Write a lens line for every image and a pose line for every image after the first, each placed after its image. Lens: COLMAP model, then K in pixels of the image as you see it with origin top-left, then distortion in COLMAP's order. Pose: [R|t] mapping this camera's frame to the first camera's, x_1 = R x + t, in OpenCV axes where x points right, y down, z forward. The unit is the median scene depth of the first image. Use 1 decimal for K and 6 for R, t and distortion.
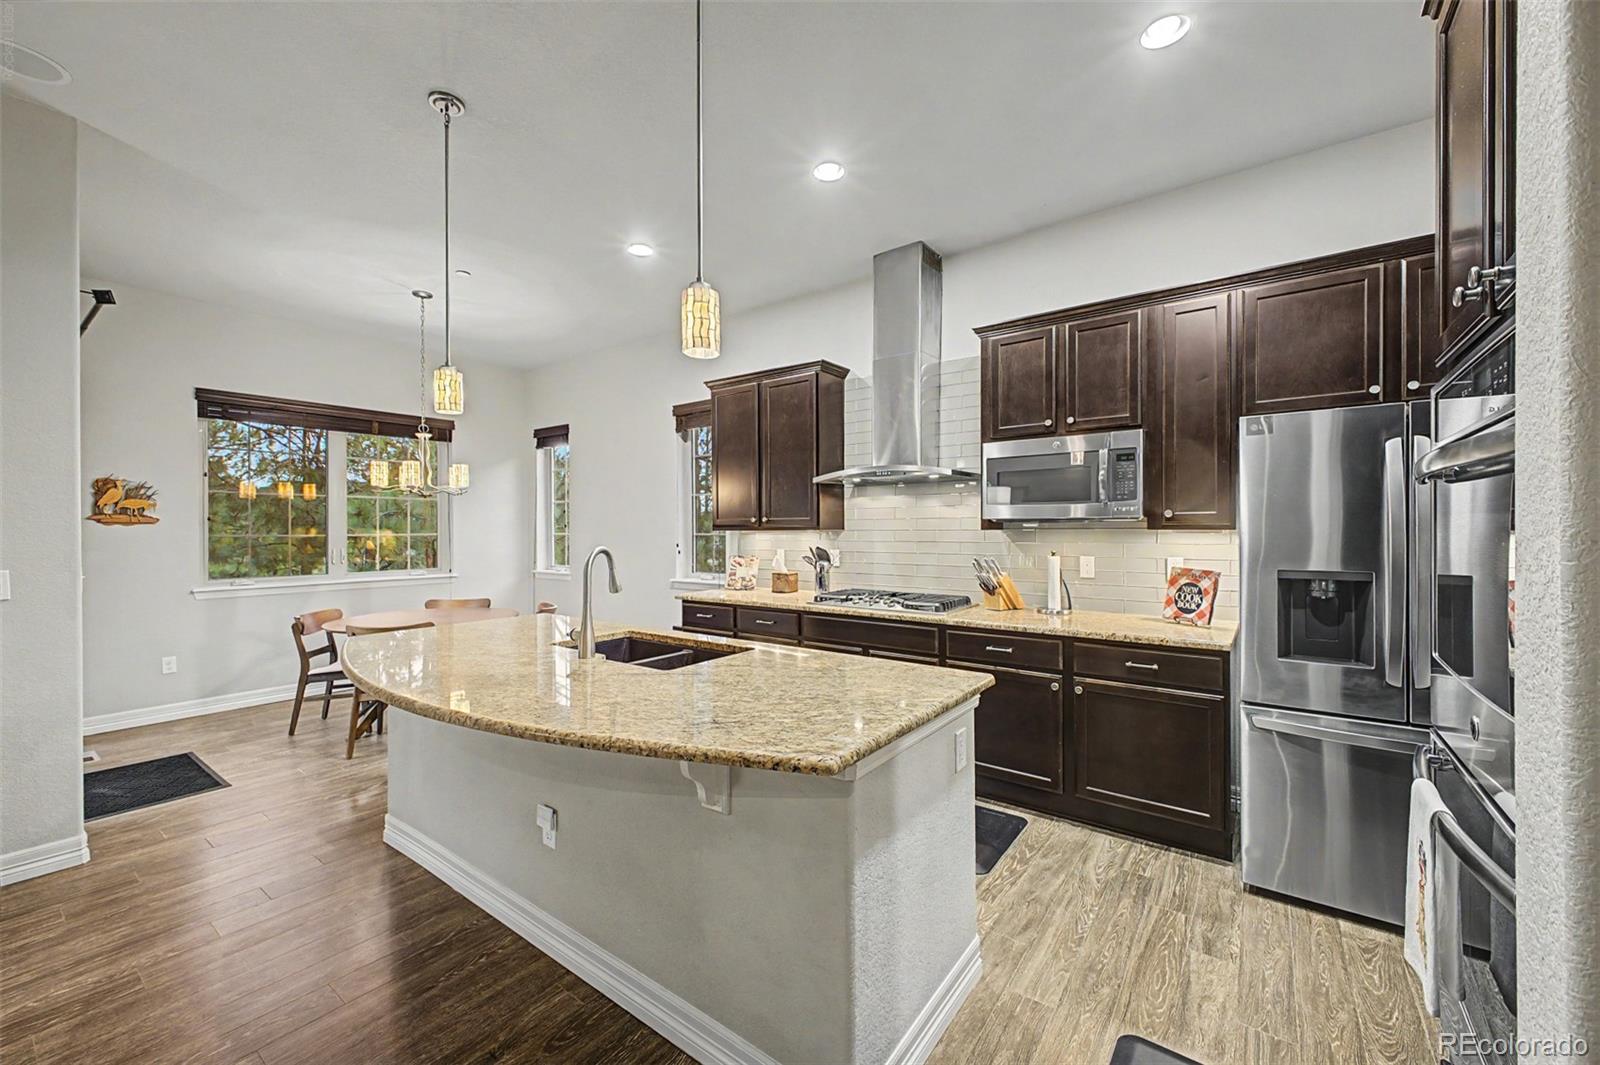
lens RADIAL K [[632.6, 0, 791.8], [0, 632.6, 530.1], [0, 0, 1]] dist [0.013425, -0.002172]
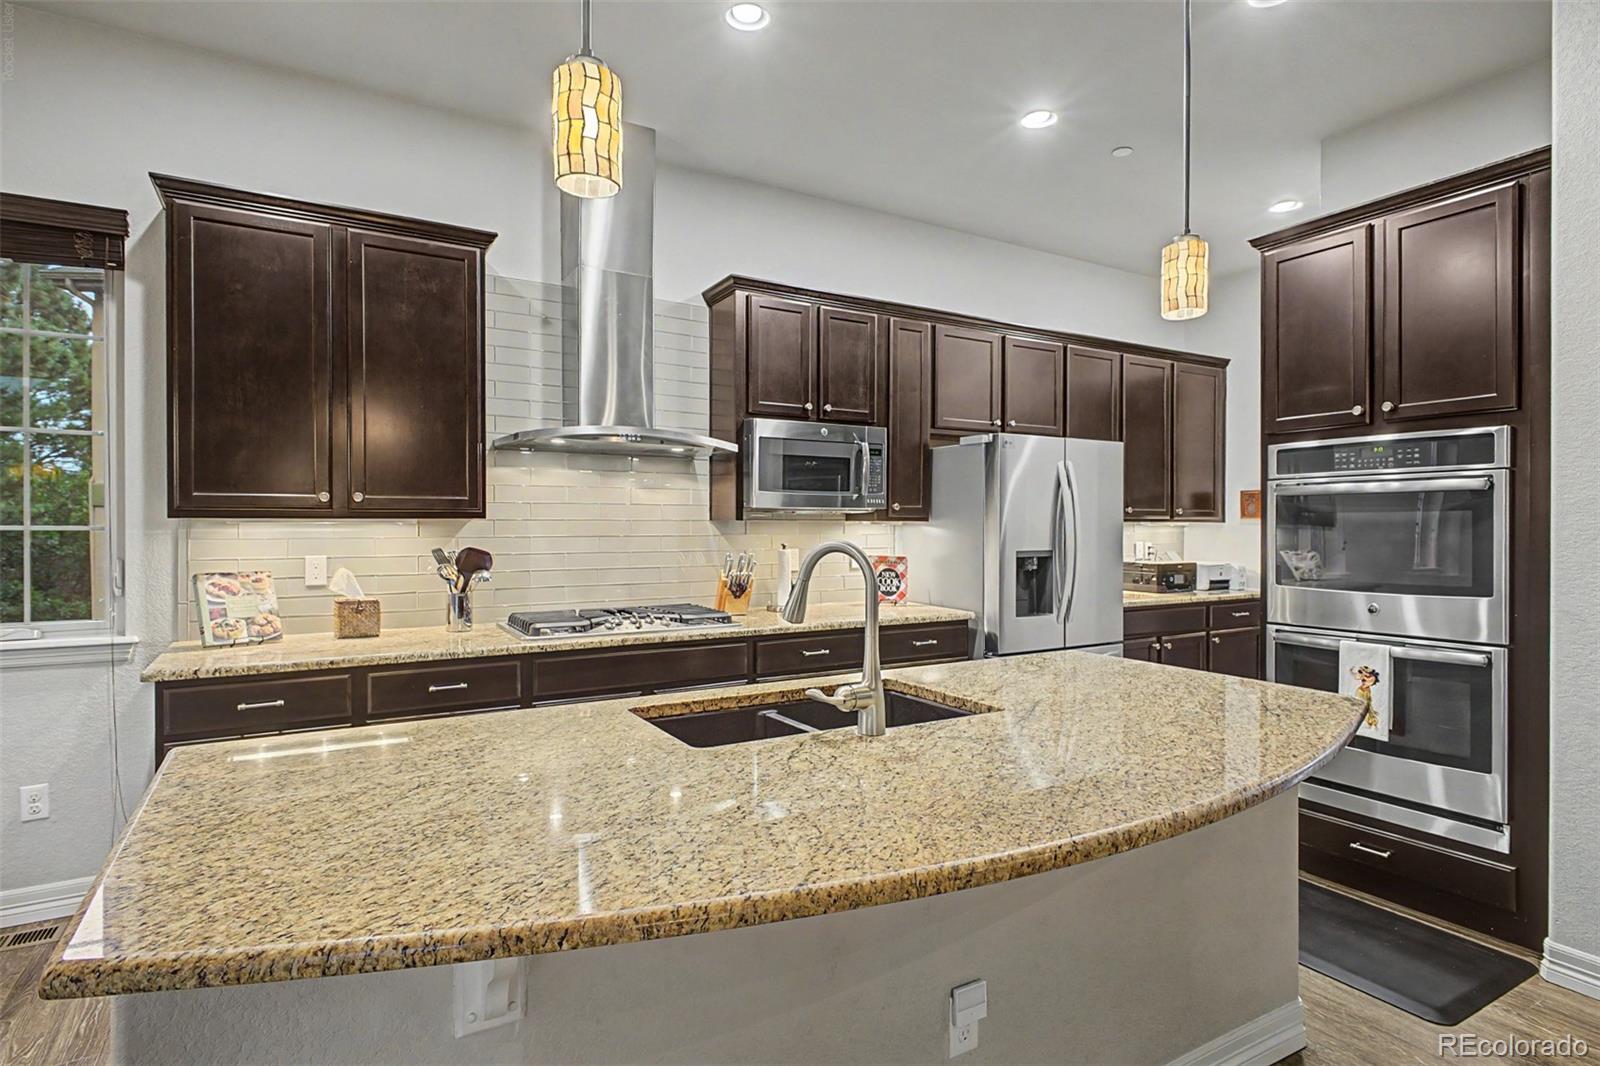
lens RADIAL K [[831.2, 0, 806.8], [0, 831.2, 529.2], [0, 0, 1]] dist [0.012849, -0.008664]
pose [[0.367126, -0.002871, 0.930167, -0.585077], [-0.001947, 0.999991, 0.003855, 0.005961], [-0.930169, -0.003226, 0.367117, 0.439900]]
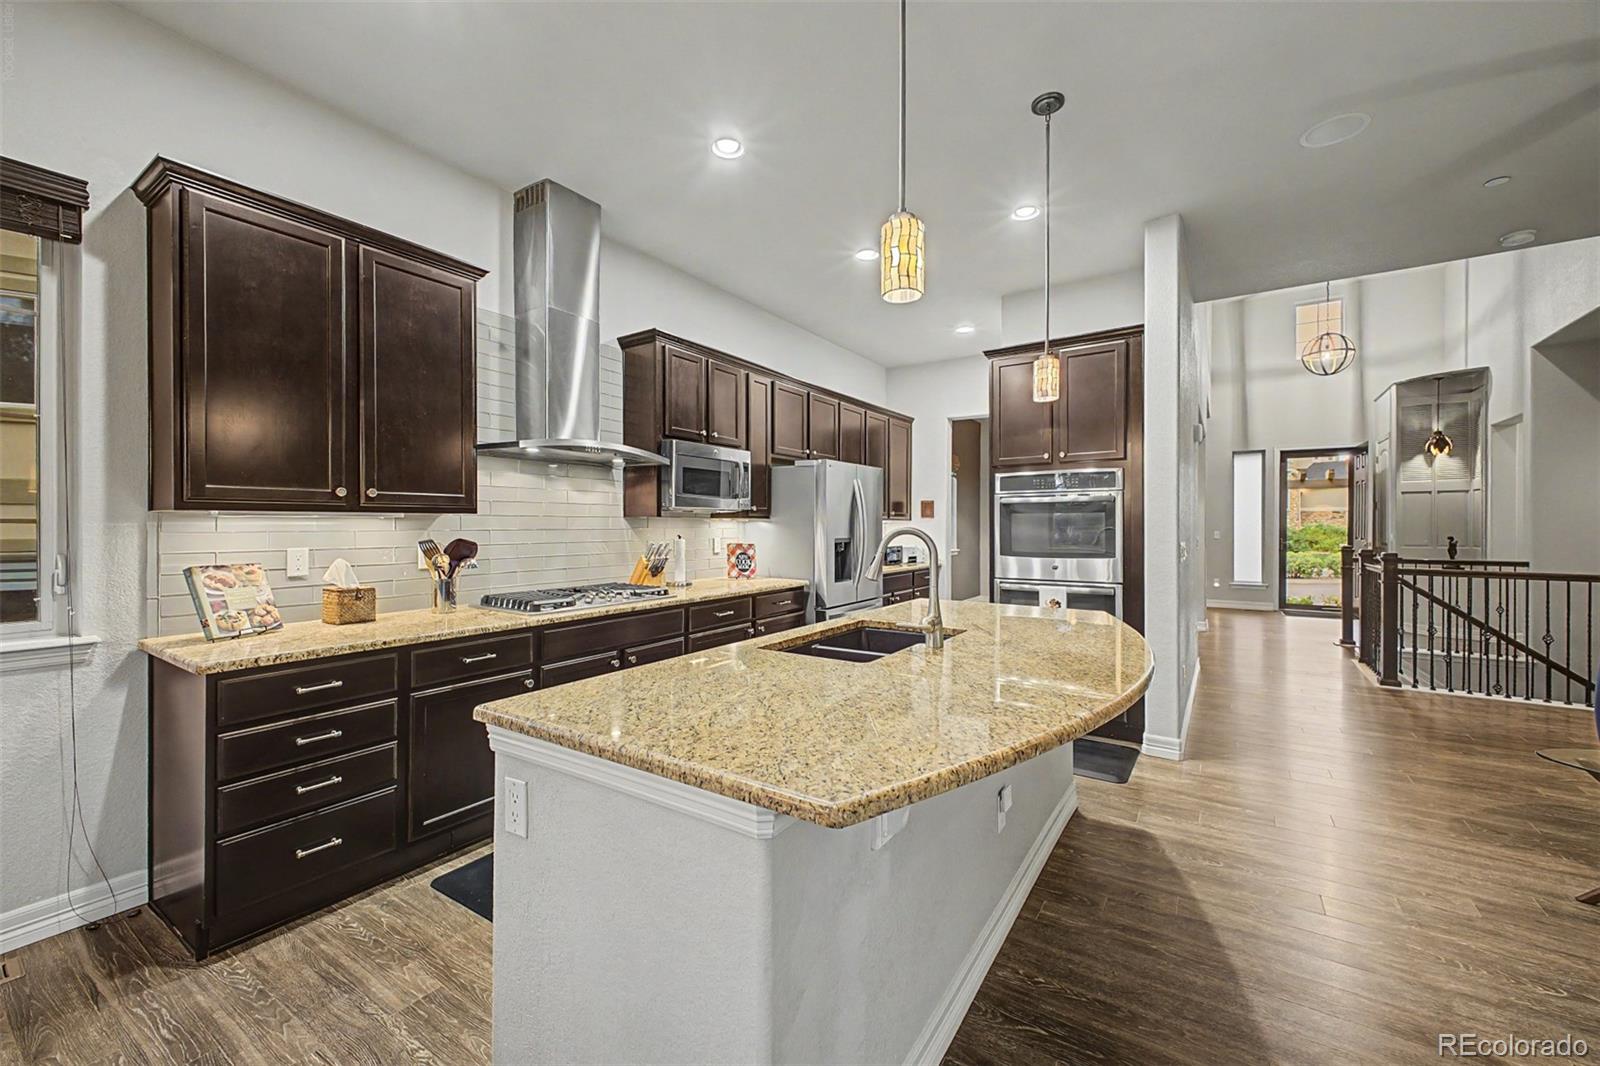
lens RADIAL K [[632.6, 0, 805.7], [0, 632.6, 526.8], [0, 0, 1]] dist [0.013425, -0.002172]
pose [[-0.068619, -0.001602, 0.997642, -0.686415], [-0.000342, 0.999999, 0.001582, 0.012901], [-0.997643, -0.000232, -0.068619, 0.704028]]
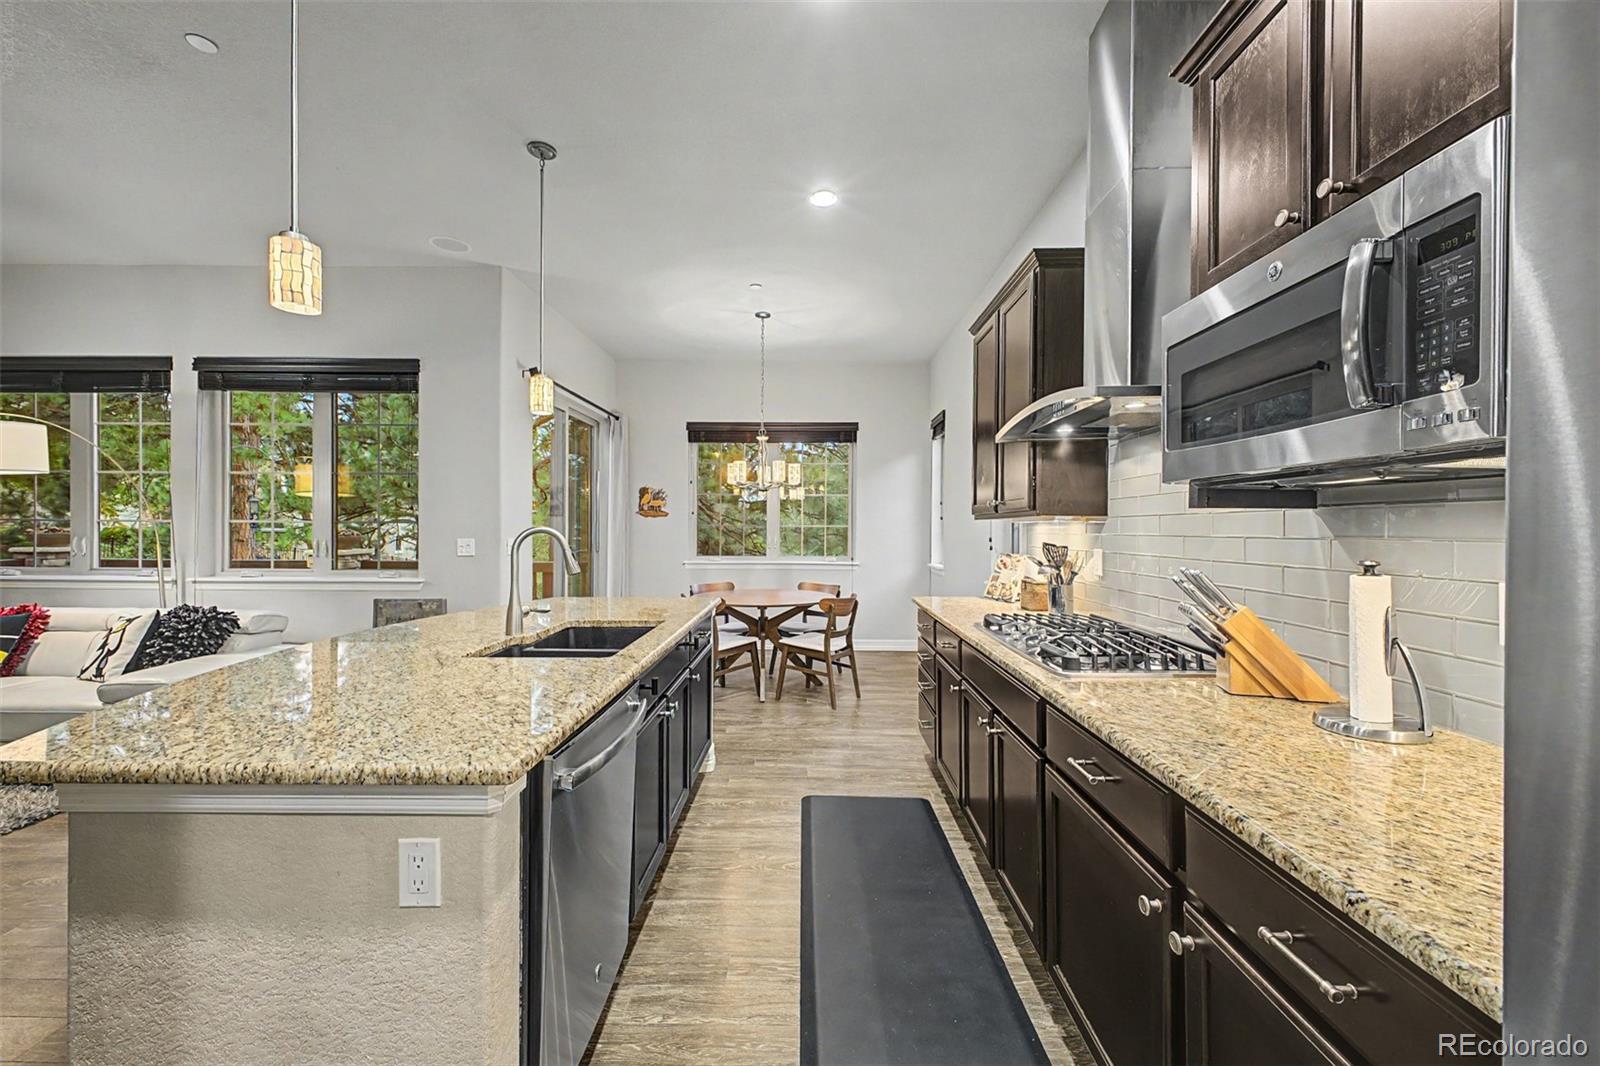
lens RADIAL K [[632.6, 0, 798.8], [0, 632.6, 523.7], [0, 0, 1]] dist [0.013425, -0.002172]
pose [[0.589492, 0.000741, -0.807774, 0.432894], [-0.005889, 0.999977, -0.003380, 0.011535], [0.807753, 0.006749, 0.589483, 0.428409]]
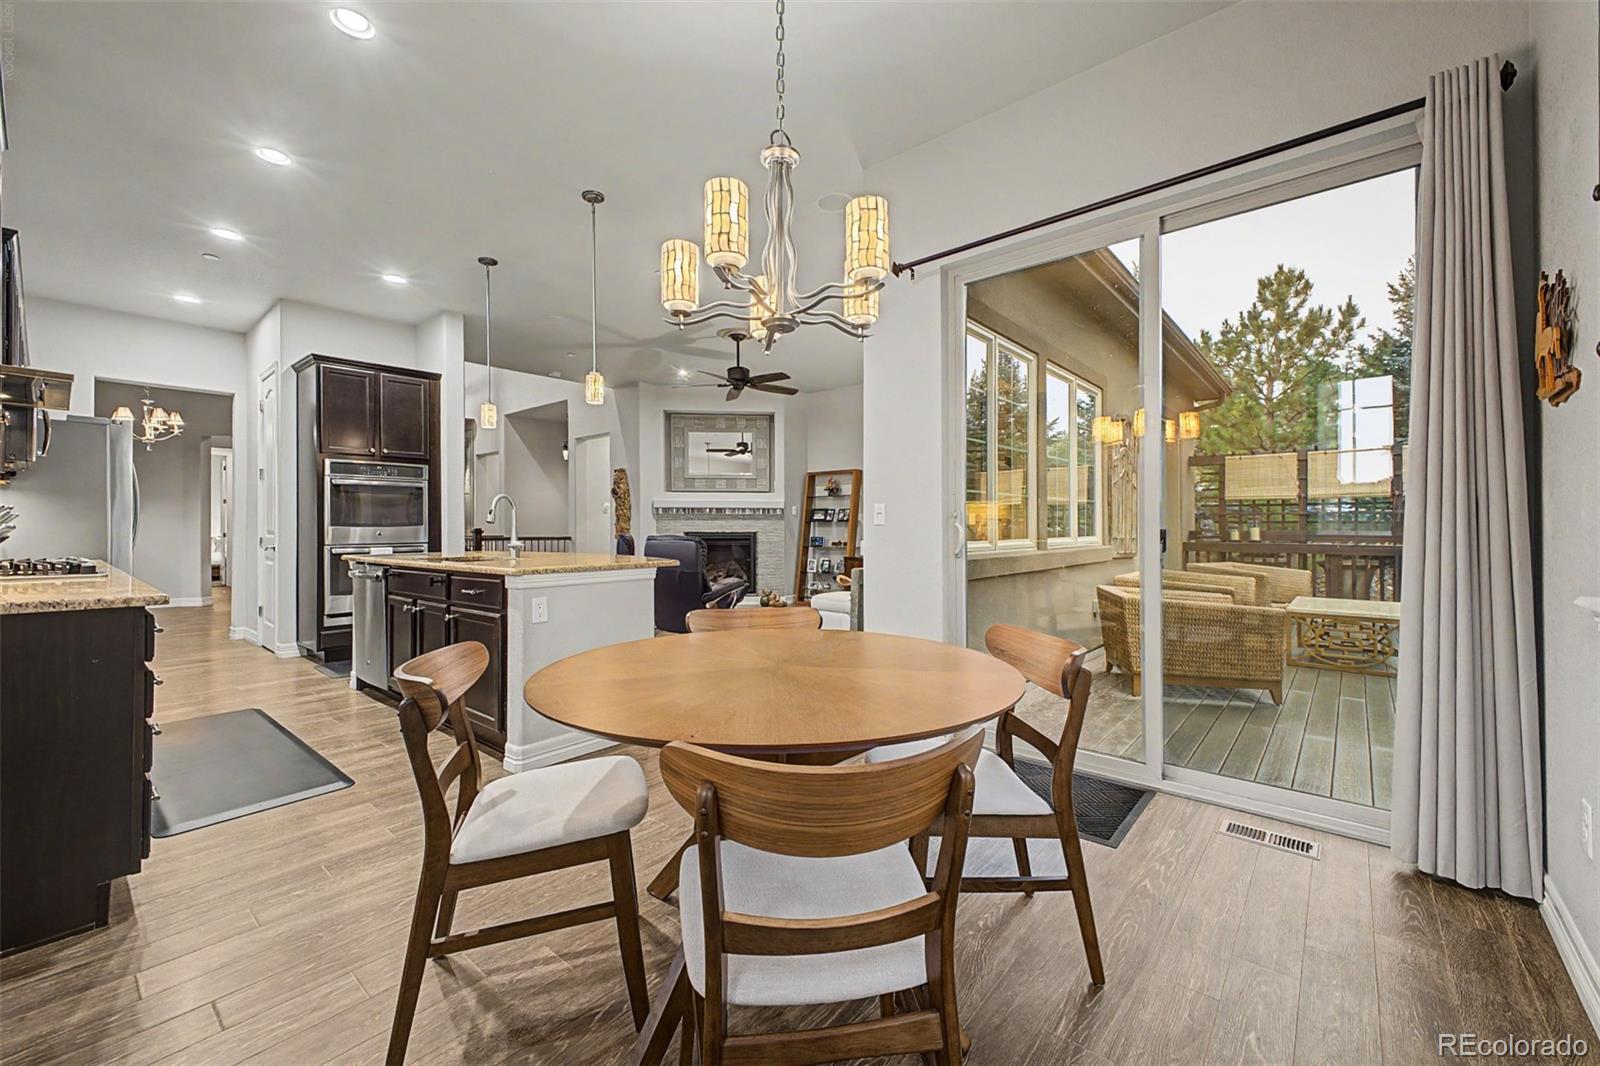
lens RADIAL K [[632.6, 0, 796.9], [0, 632.6, 523.2], [0, 0, 1]] dist [0.013425, -0.002172]
pose [[-0.998094, 0.005130, 0.061503, -0.682650], [0.004772, 0.999971, -0.005967, 0.067531], [-0.061531, -0.005662, -0.998089, 1.529526]]
